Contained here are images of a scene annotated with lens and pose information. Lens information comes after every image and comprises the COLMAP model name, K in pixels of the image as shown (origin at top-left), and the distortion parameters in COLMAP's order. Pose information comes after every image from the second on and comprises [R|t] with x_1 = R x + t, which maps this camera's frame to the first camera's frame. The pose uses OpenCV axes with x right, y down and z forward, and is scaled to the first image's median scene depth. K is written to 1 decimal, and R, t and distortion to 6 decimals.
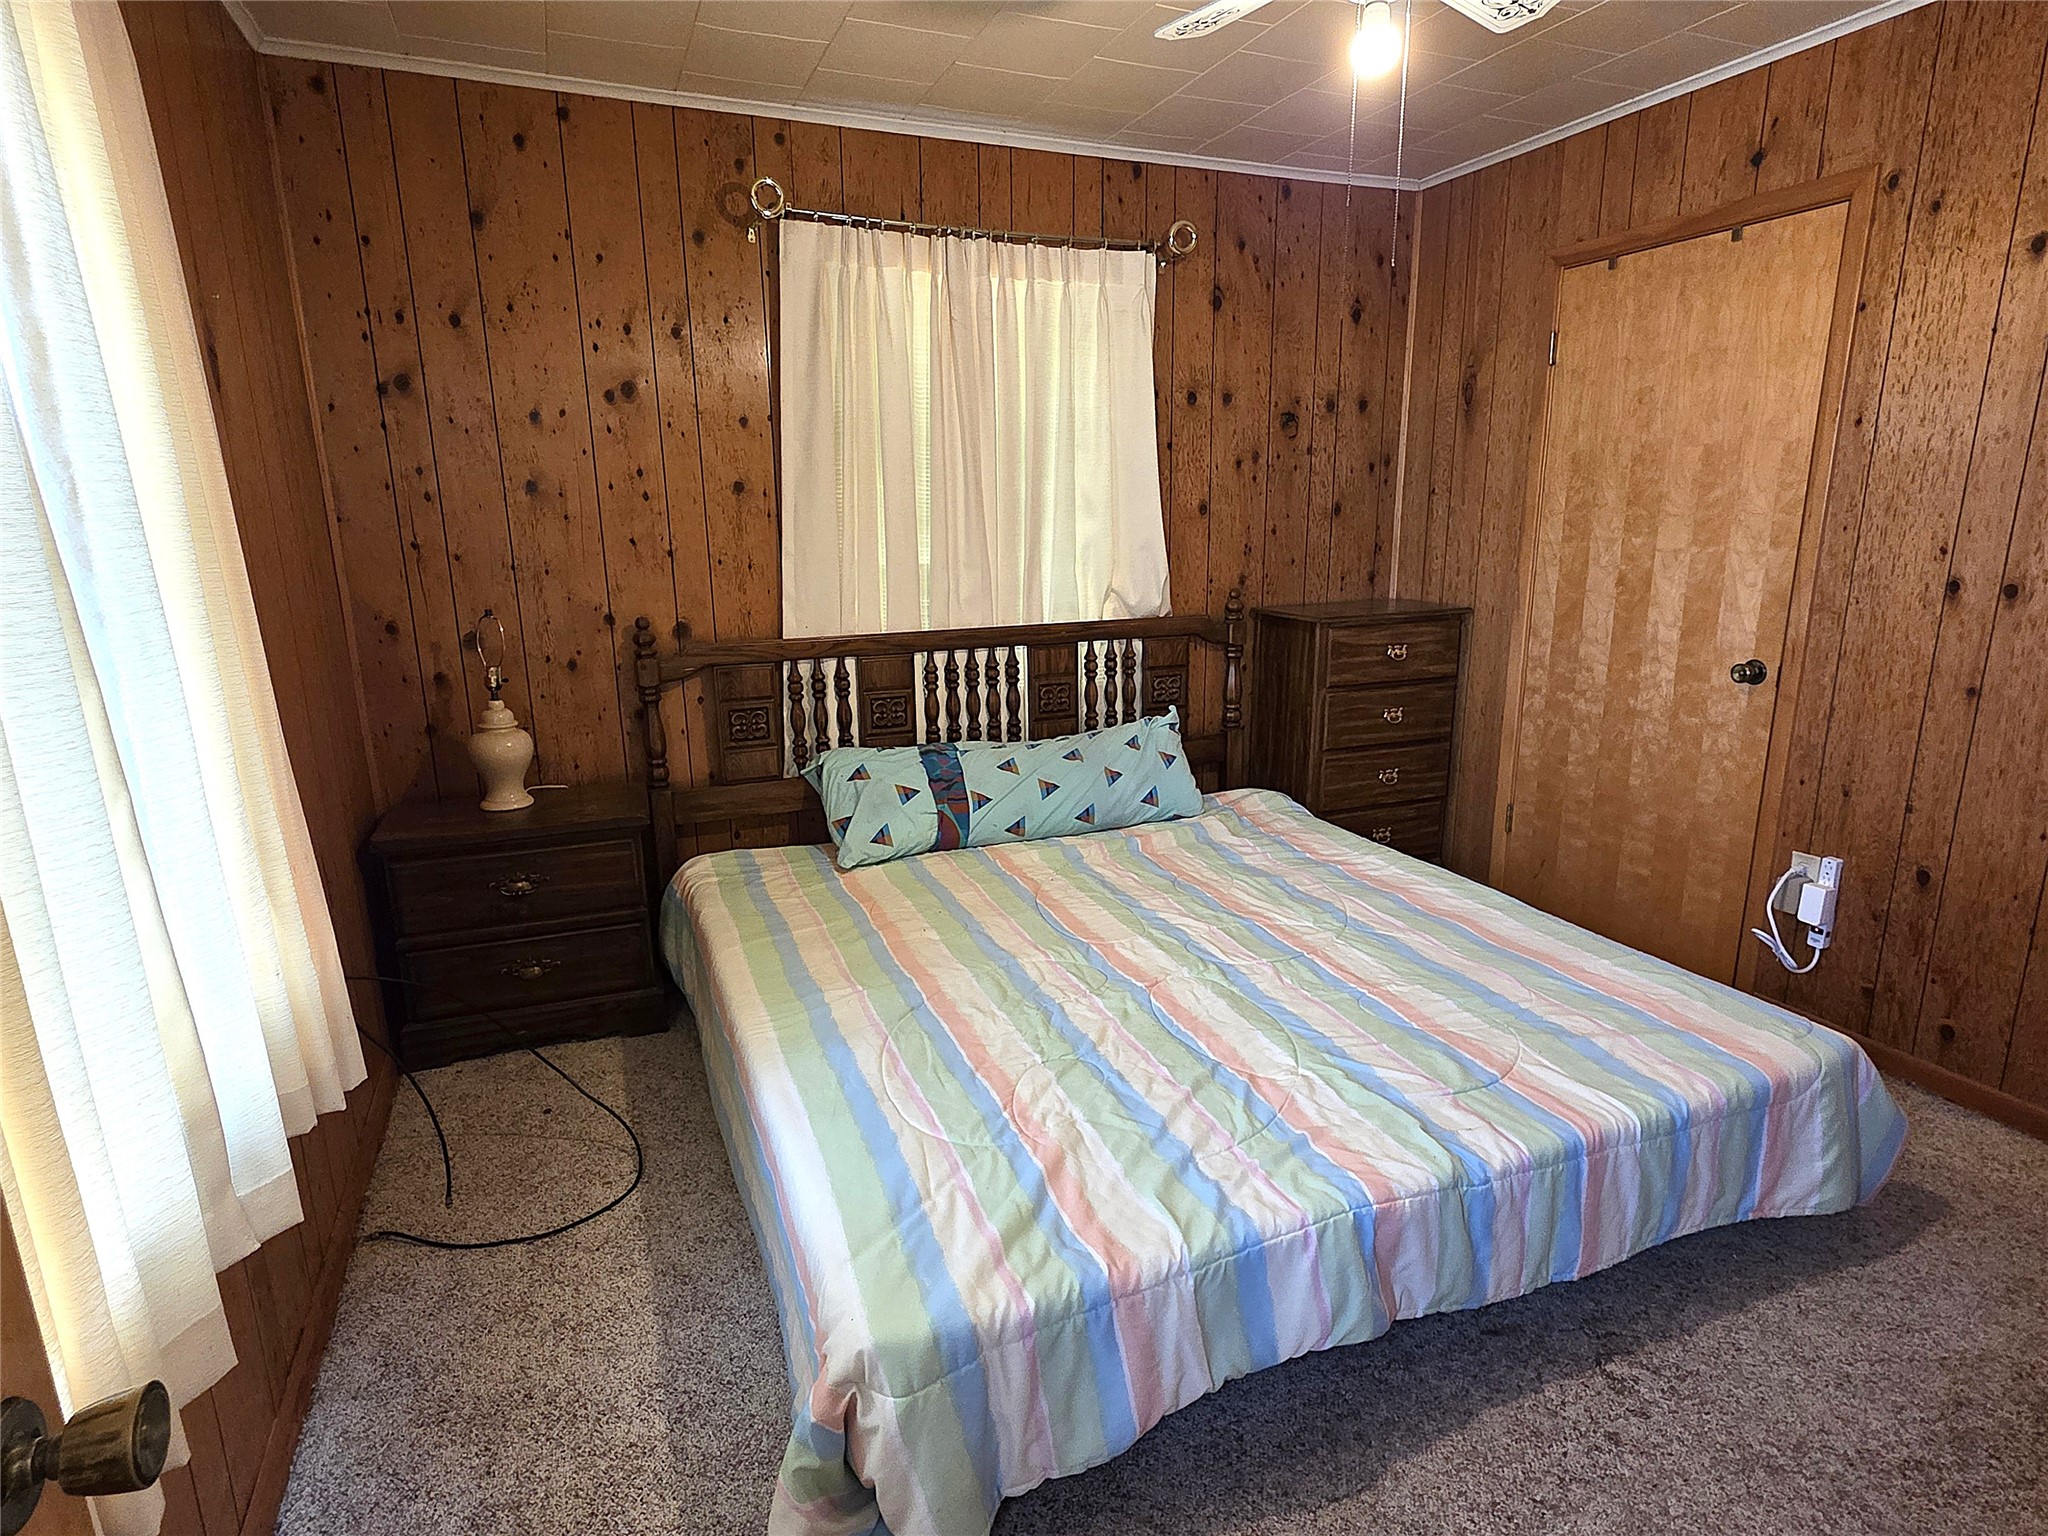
lens RADIAL K [[1094.2, 0, 1021.4], [0, 1094.2, 769.8], [0, 0, 1]] dist [0.010234, -0.002812]
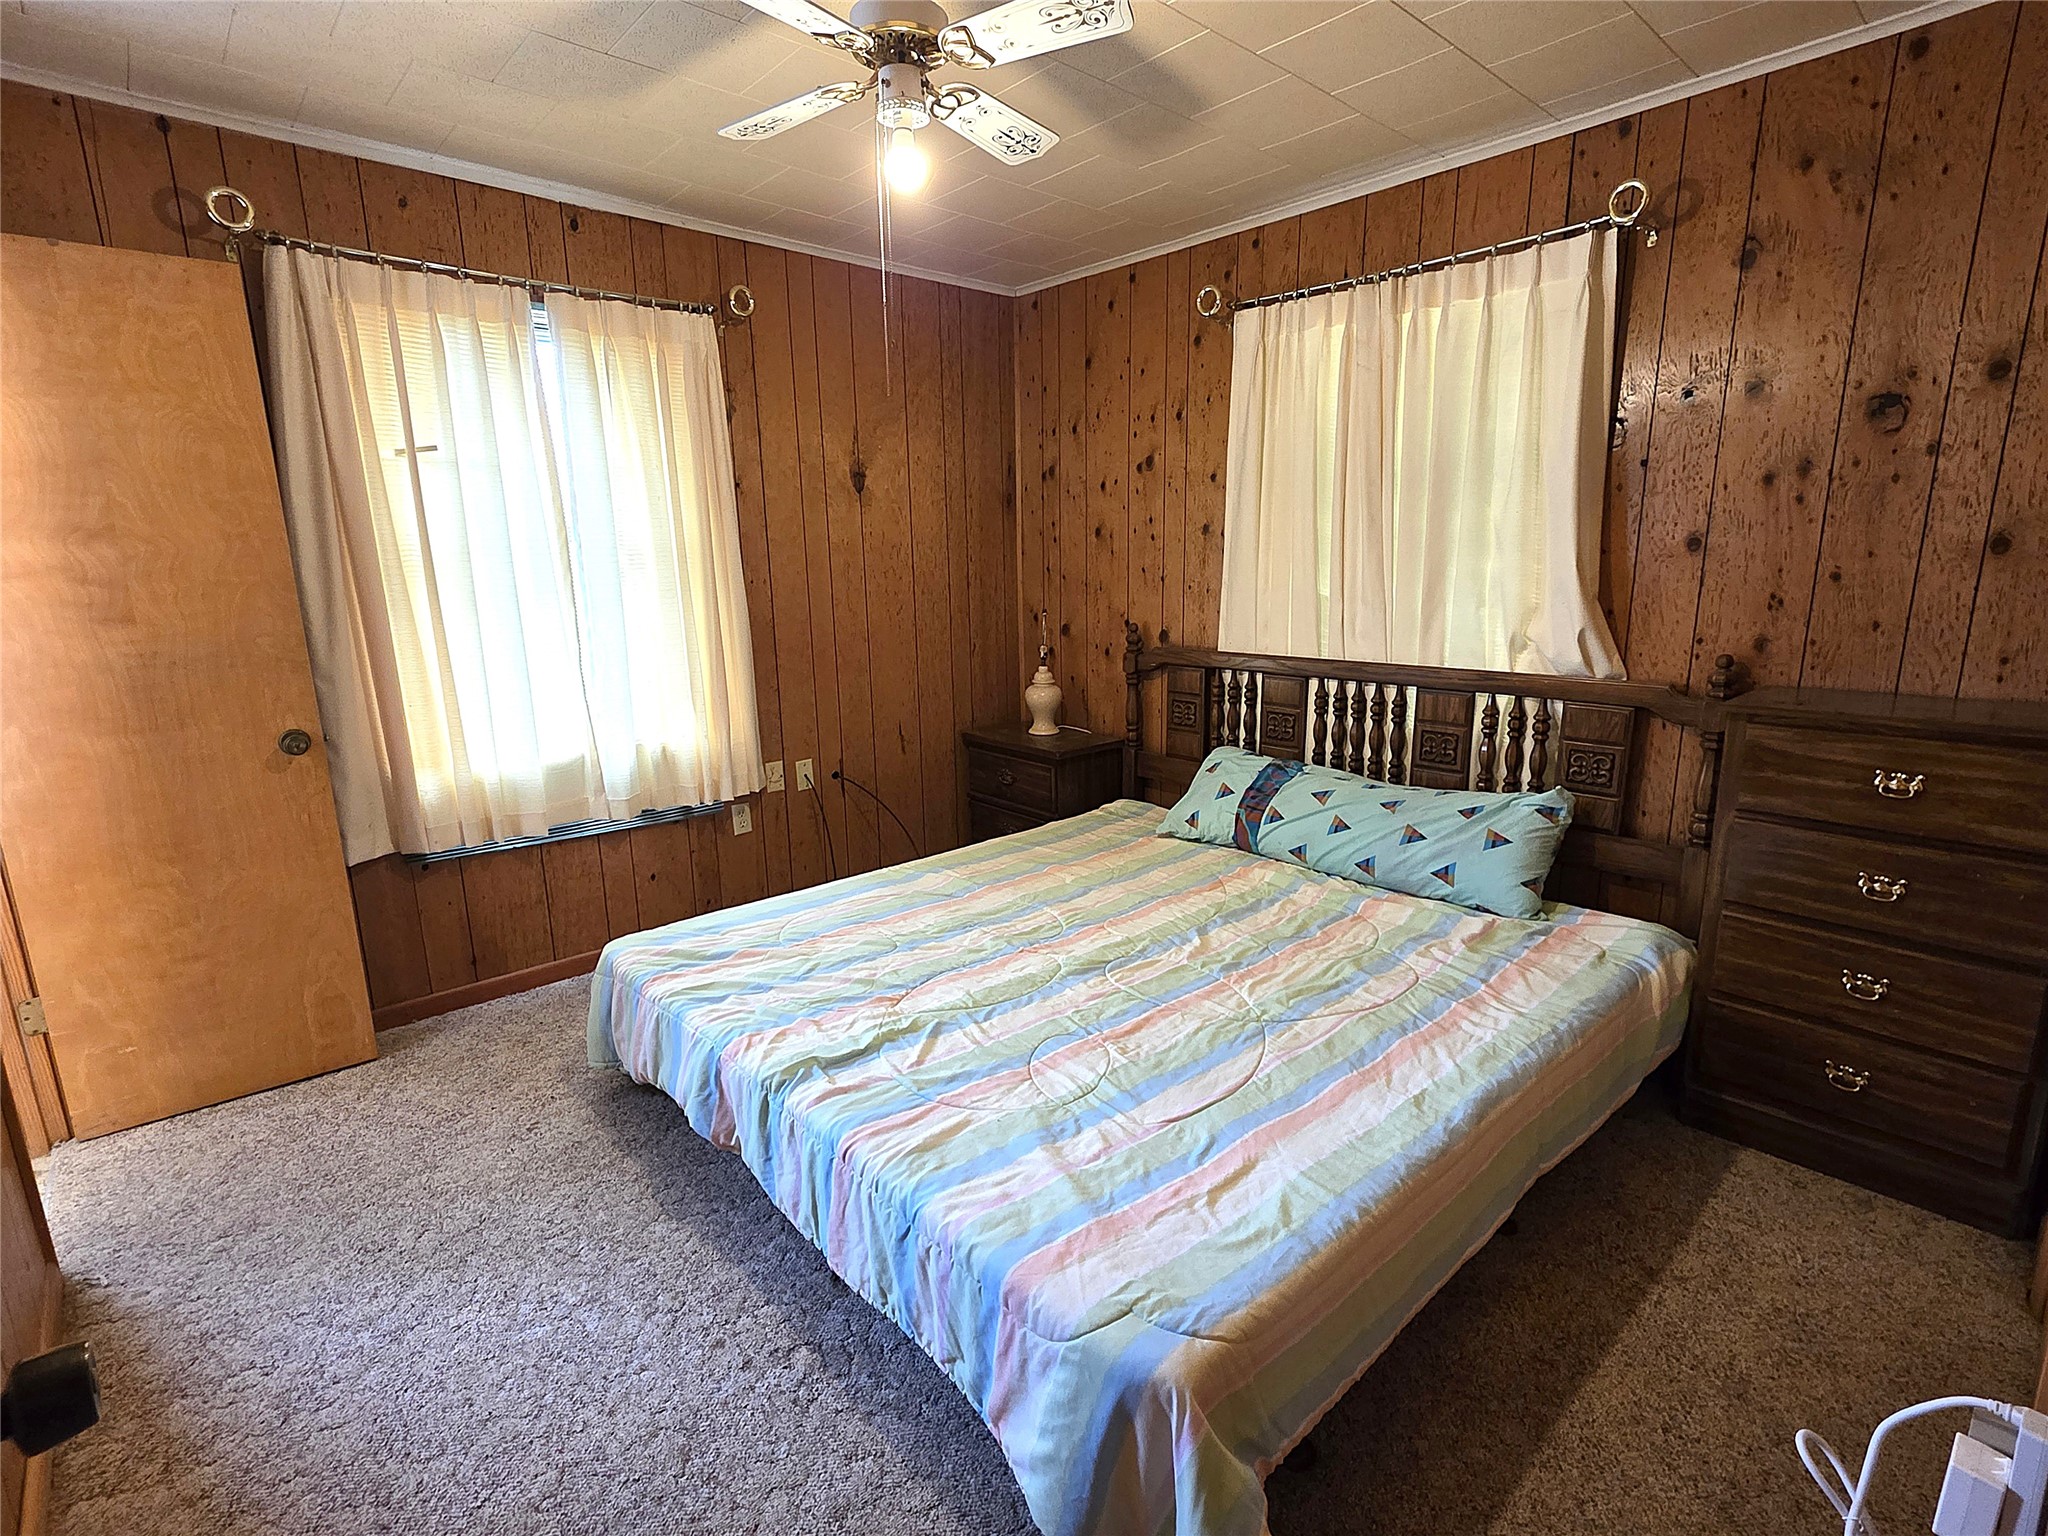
lens RADIAL K [[960.7, 0, 1024.9], [0, 960.7, 767.5], [0, 0, 1]] dist [0.002439, -0.001162]
pose [[0.343479, 0.208855, -0.915643, 0.702725], [-0.214541, 0.966628, 0.140005, -0.093930], [0.914327, 0.148355, 0.376825, 0.397494]]
